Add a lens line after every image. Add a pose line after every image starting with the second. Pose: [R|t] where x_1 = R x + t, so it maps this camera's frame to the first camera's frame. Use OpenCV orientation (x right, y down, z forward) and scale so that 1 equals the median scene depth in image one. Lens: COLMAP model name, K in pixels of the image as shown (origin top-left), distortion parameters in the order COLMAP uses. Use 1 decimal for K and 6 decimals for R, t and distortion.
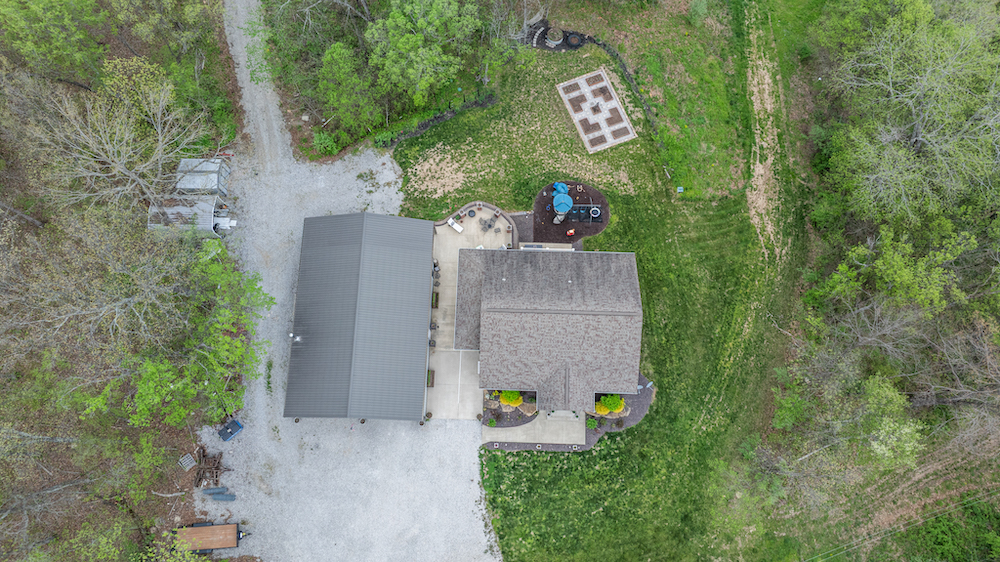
lens RADIAL K [[704.8, 0, 500.0], [0, 704.8, 281.0], [0, 0, 1]] dist [-0.014397, -0.002170]
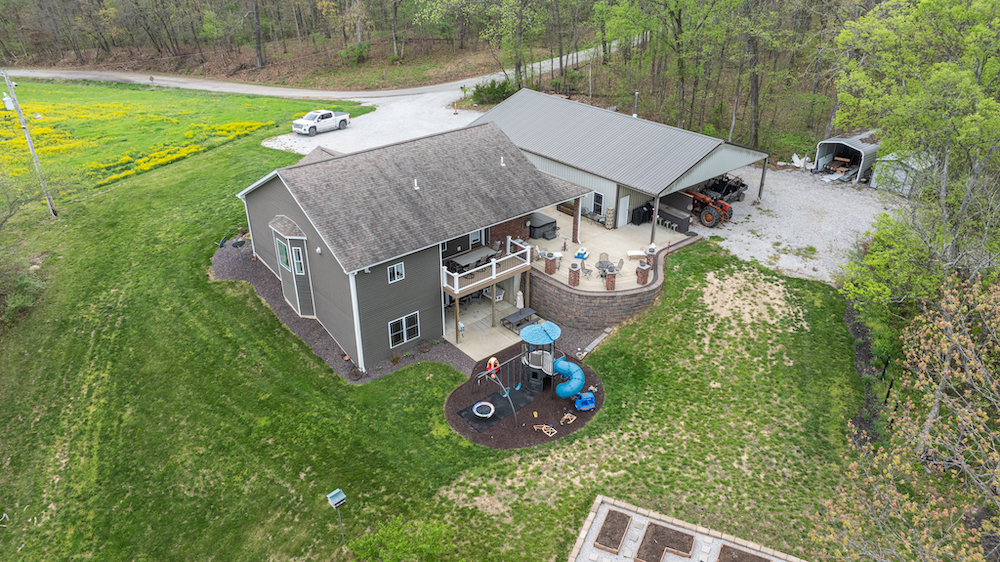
lens RADIAL K [[704.8, 0, 500.0], [0, 704.8, 281.0], [0, 0, 1]] dist [-0.014397, -0.002170]
pose [[-0.744332, 0.309032, -0.592004, 0.377170], [-0.647264, -0.115649, 0.753442, -0.443767], [0.164373, 0.943994, 0.286107, 0.824915]]
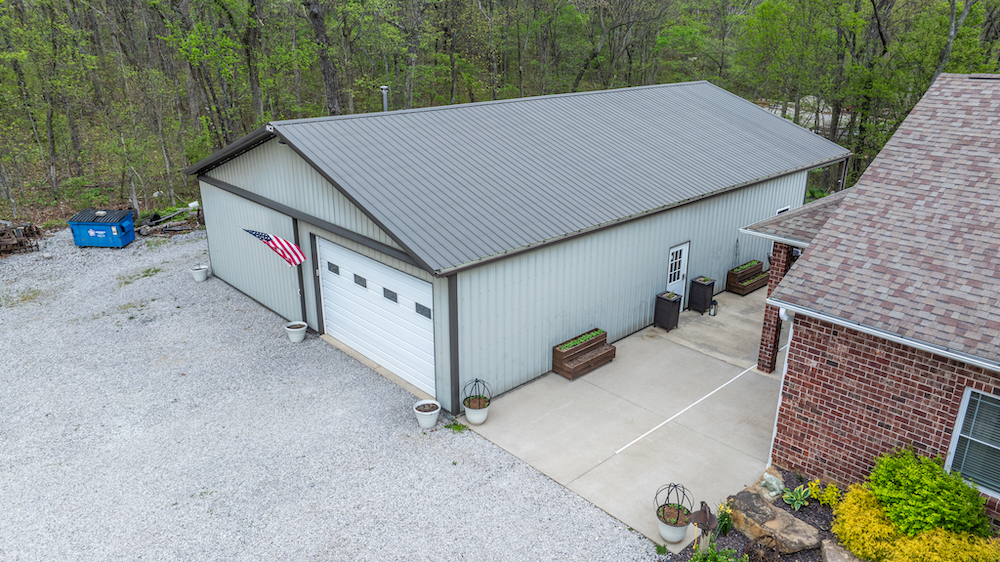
lens RADIAL K [[704.8, 0, 500.0], [0, 704.8, 281.0], [0, 0, 1]] dist [-0.014397, -0.002170]
pose [[0.704509, 0.252531, -0.663246, 0.036588], [-0.686430, 0.479793, -0.546455, 0.265050], [0.180224, 0.840254, 0.511363, 0.794634]]
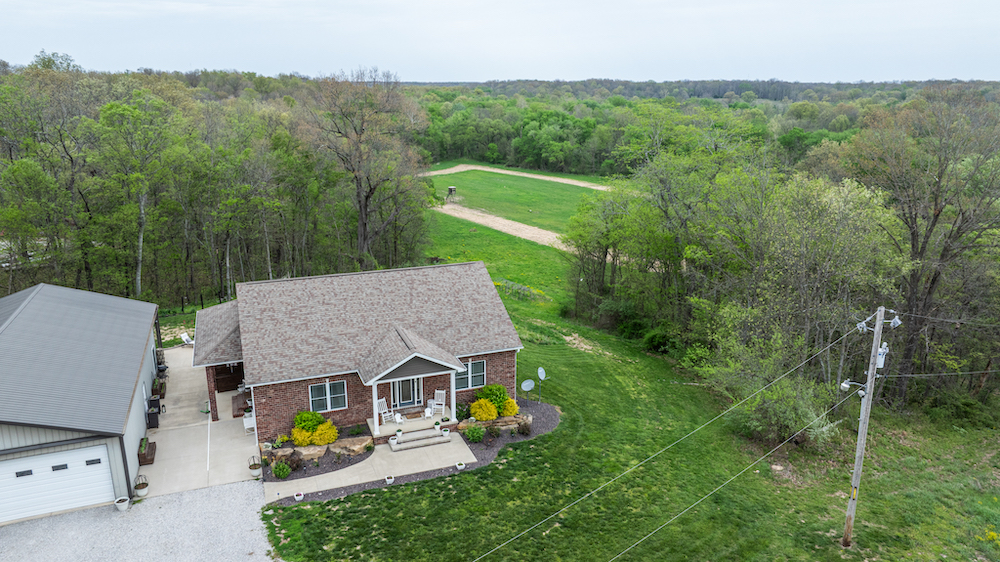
lens RADIAL K [[704.8, 0, 500.0], [0, 704.8, 281.0], [0, 0, 1]] dist [-0.014397, -0.002170]
pose [[0.920868, -0.099258, 0.377029, -0.040361], [0.374810, 0.491611, -0.786025, 0.531466], [-0.107332, 0.865139, 0.489912, 0.585466]]
